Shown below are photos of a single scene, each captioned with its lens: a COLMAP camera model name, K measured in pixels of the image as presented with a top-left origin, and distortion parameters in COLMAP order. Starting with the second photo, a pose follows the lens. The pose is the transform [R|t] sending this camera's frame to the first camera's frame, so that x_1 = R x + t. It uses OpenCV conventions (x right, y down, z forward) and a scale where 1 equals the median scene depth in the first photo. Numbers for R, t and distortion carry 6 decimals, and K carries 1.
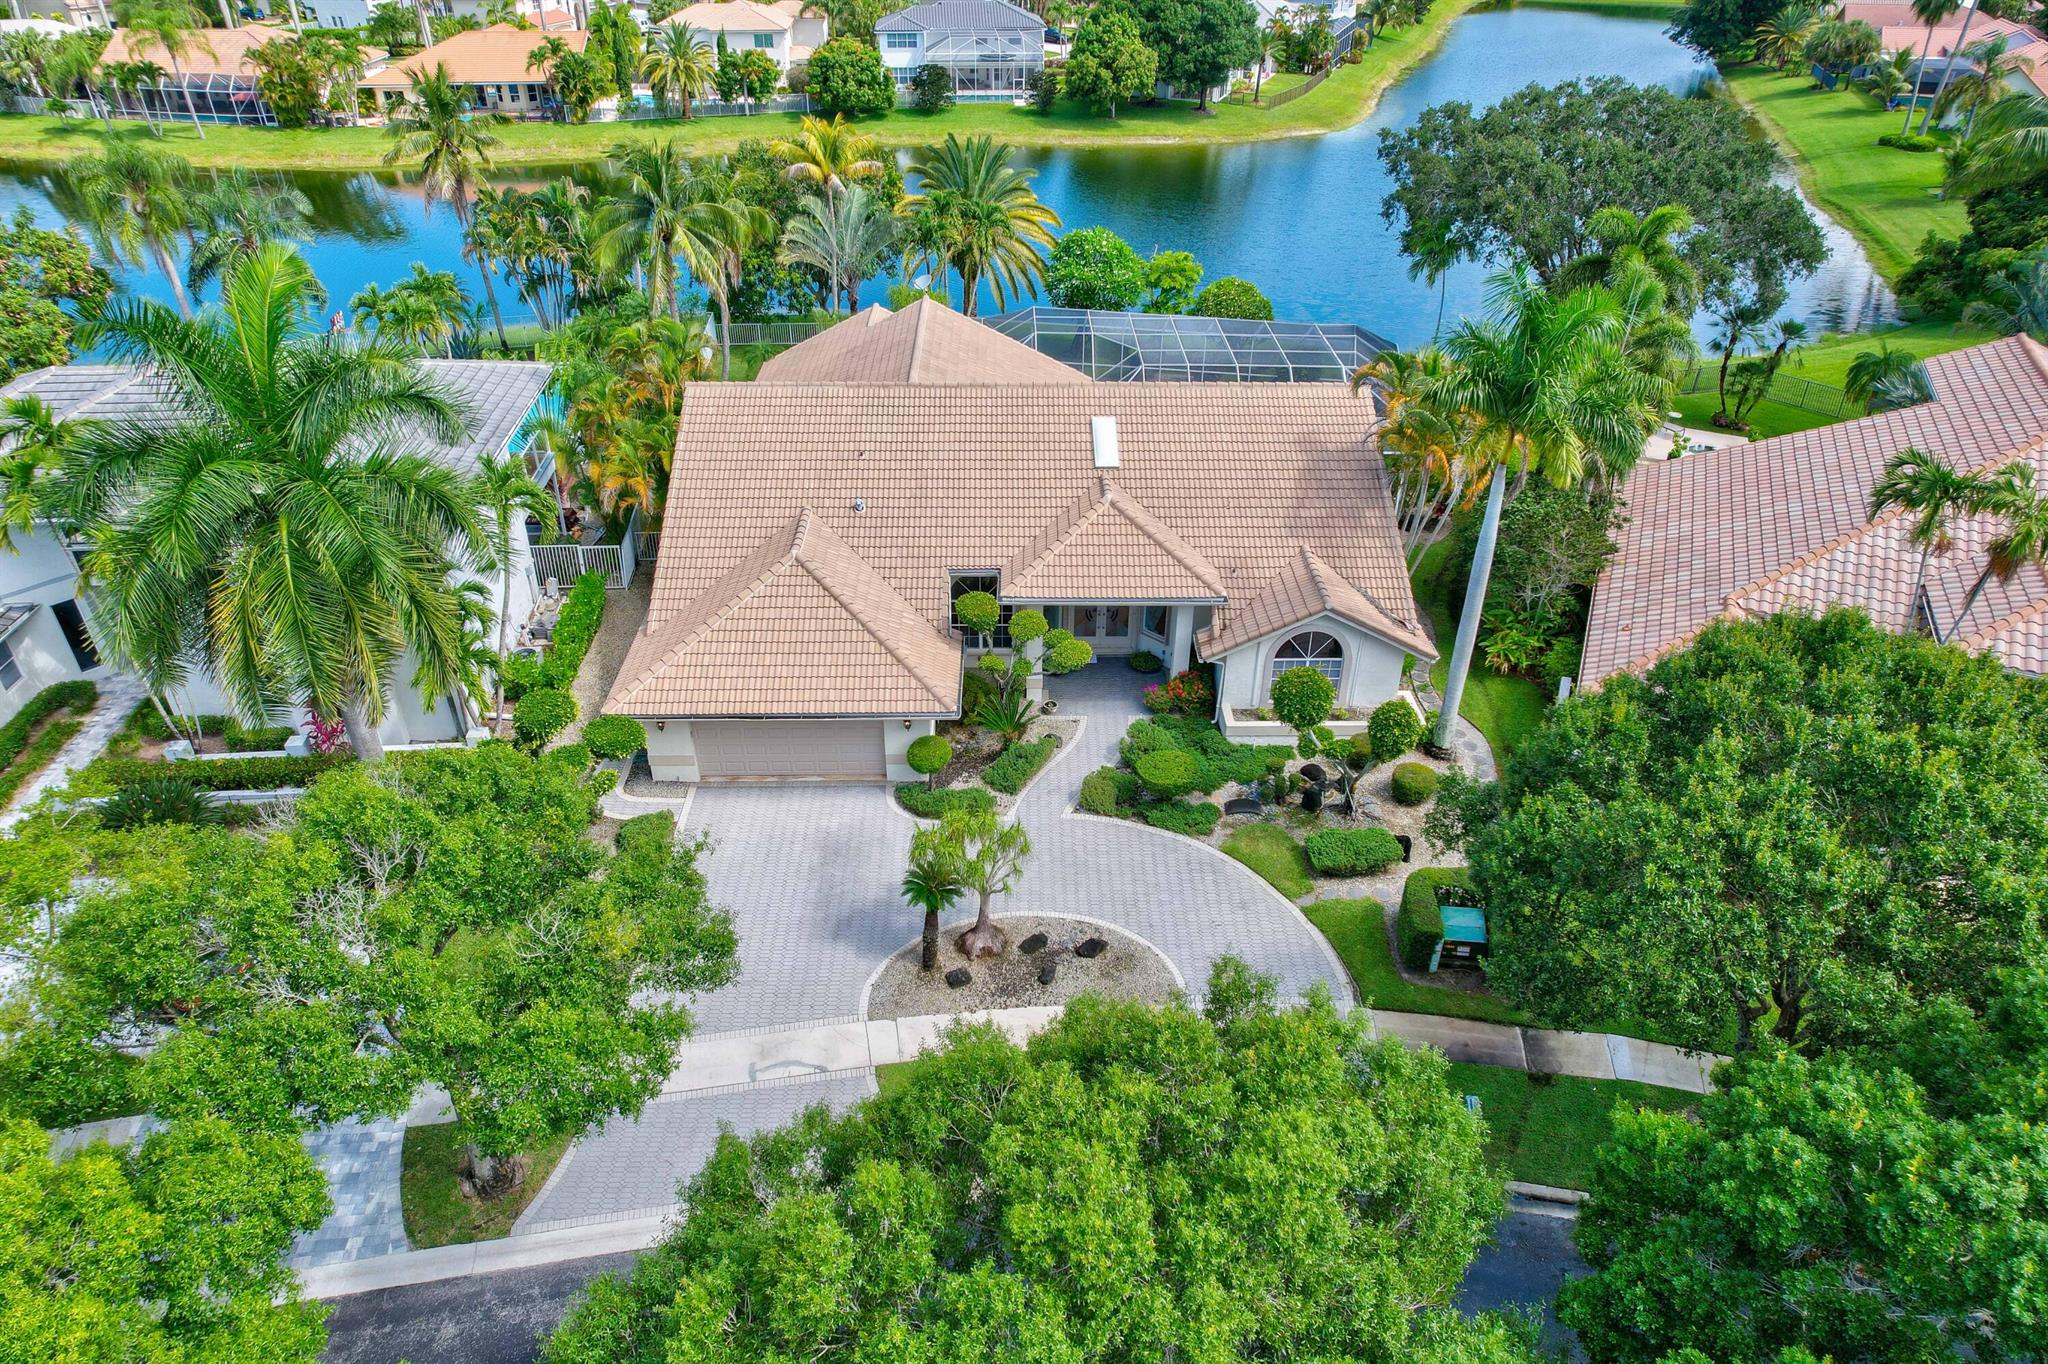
lens RADIAL K [[1299.9, 0, 1026.9], [0, 1299.9, 707.0], [0, 0, 1]] dist [-0.090240, 0.086101]
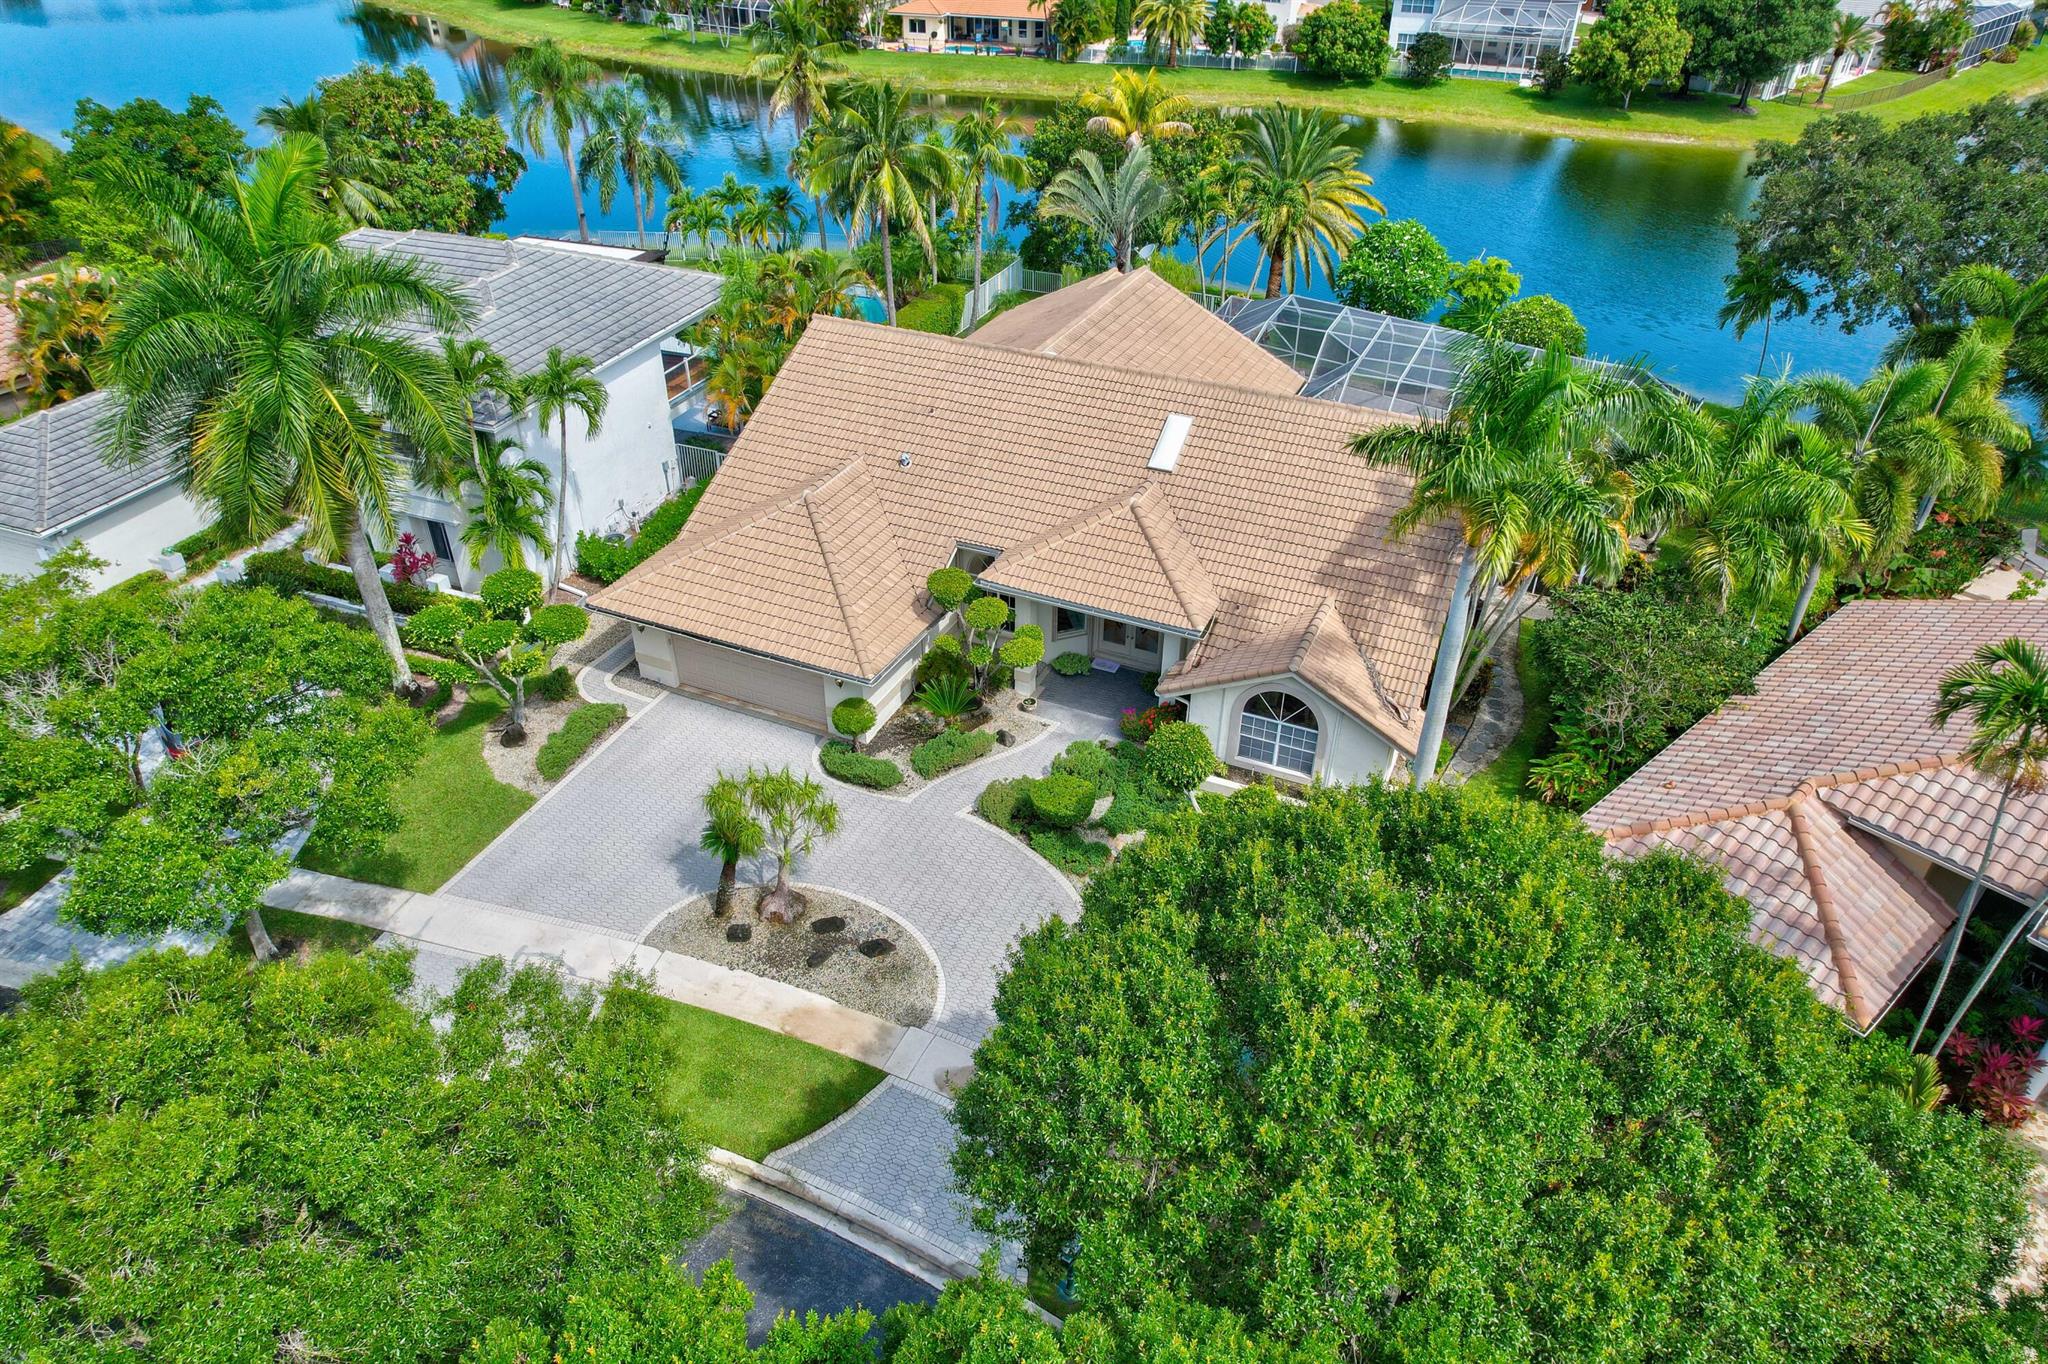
lens RADIAL K [[1299.9, 0, 1026.9], [0, 1299.9, 707.0], [0, 0, 1]] dist [-0.090240, 0.086101]
pose [[0.904572, 0.249100, -0.345974, 0.105967], [-0.239396, 0.968304, 0.071258, -0.019981], [0.352758, 0.018367, 0.935534, 0.032512]]
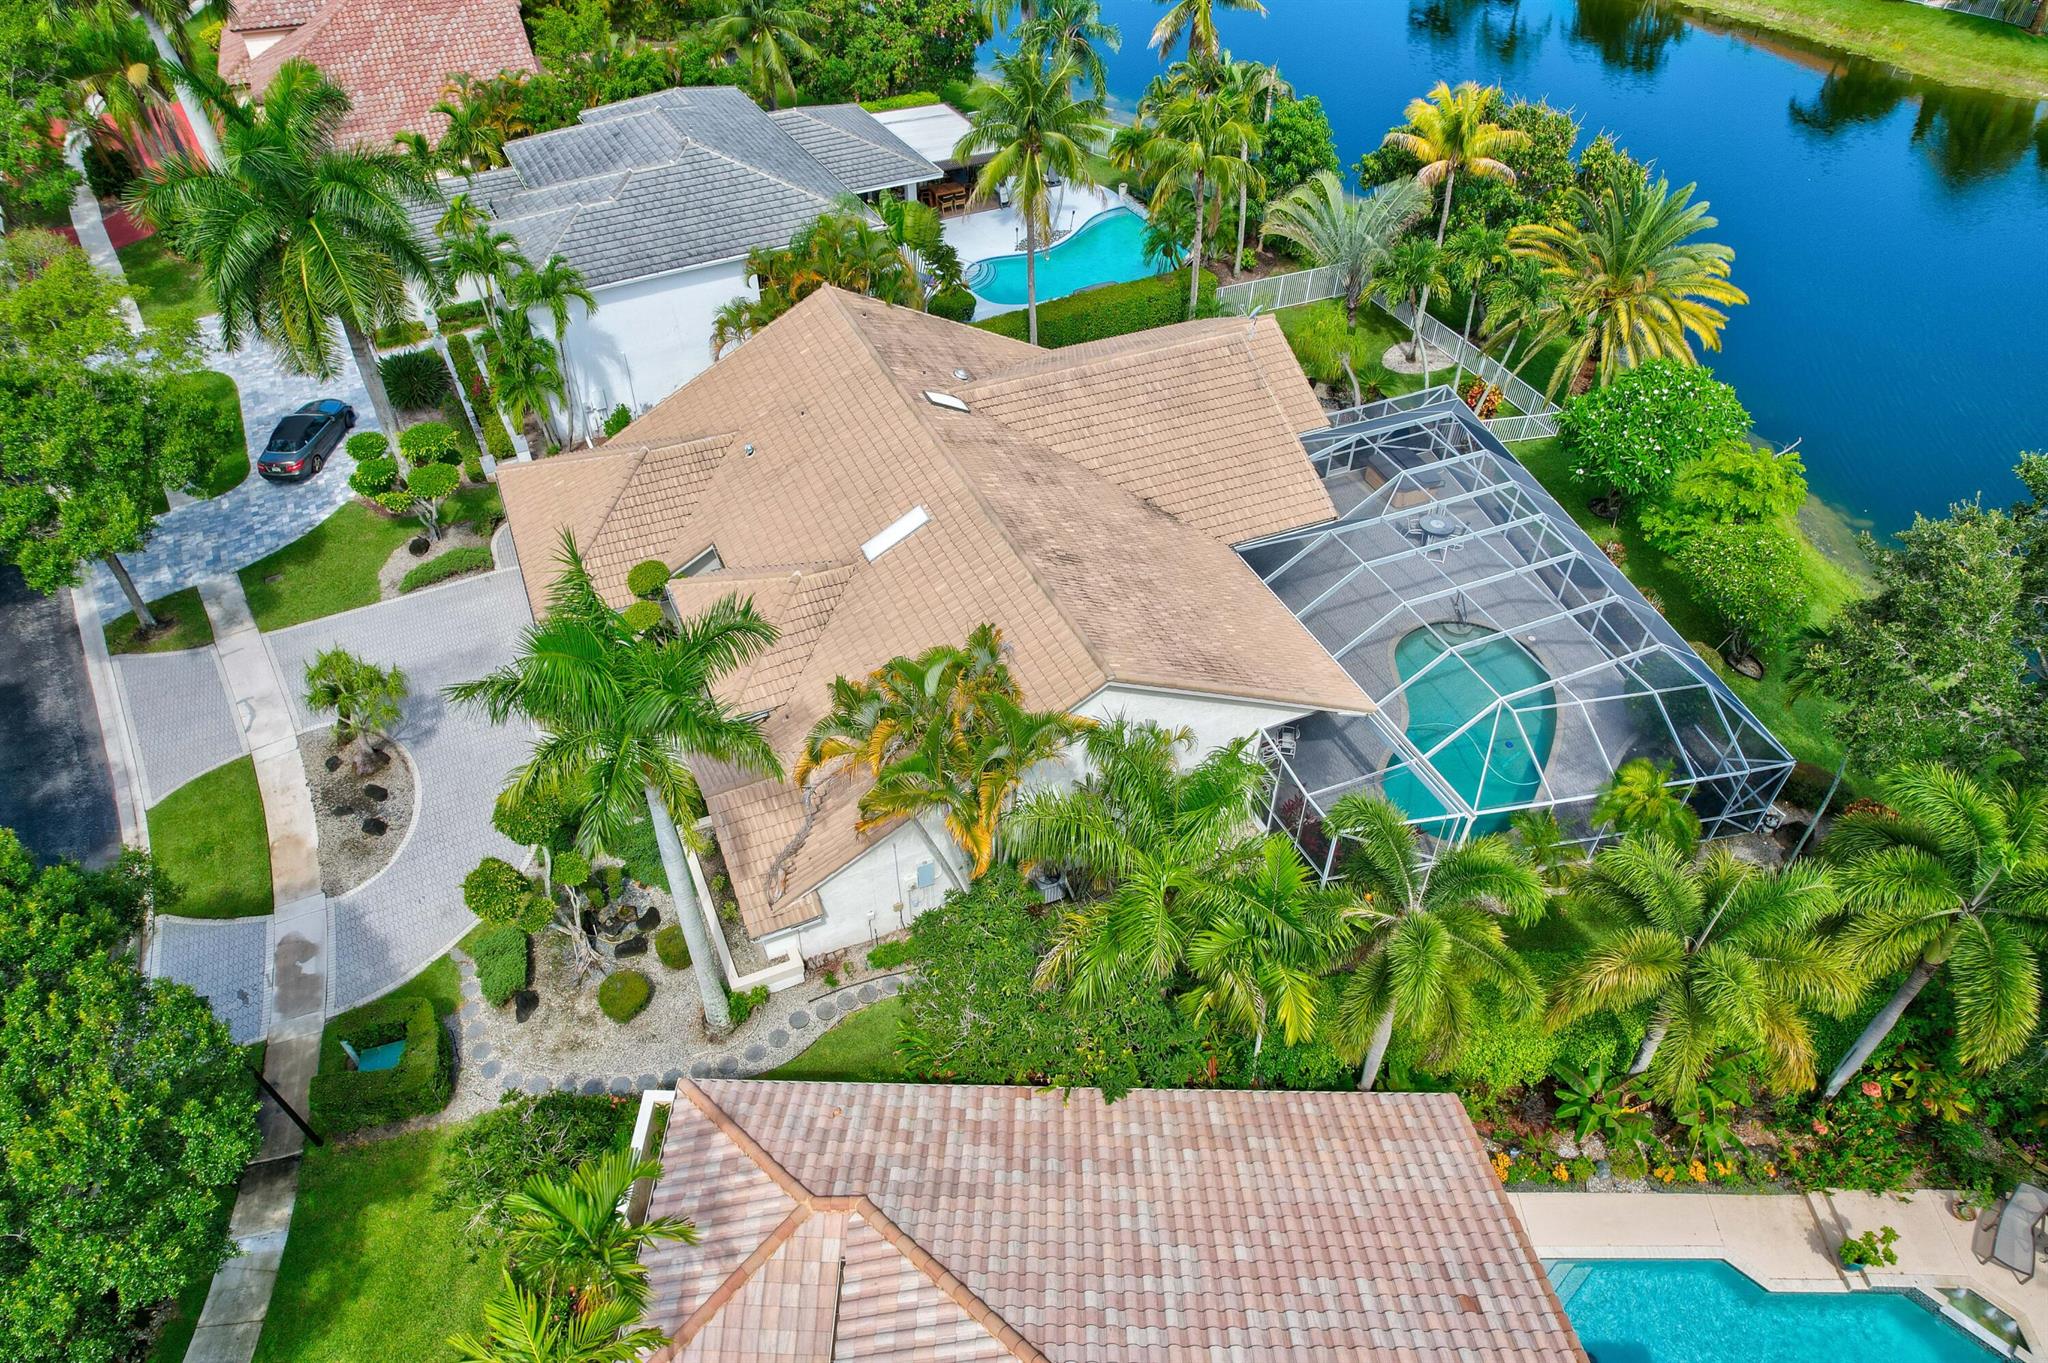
lens RADIAL K [[1299.9, 0, 1026.9], [0, 1299.9, 706.5], [0, 0, 1]] dist [-0.090240, 0.086101]
pose [[0.401398, 0.628260, -0.666460, 0.241316], [-0.520731, 0.755147, 0.398236, -0.162728], [0.753471, 0.187195, 0.630269, 0.166757]]
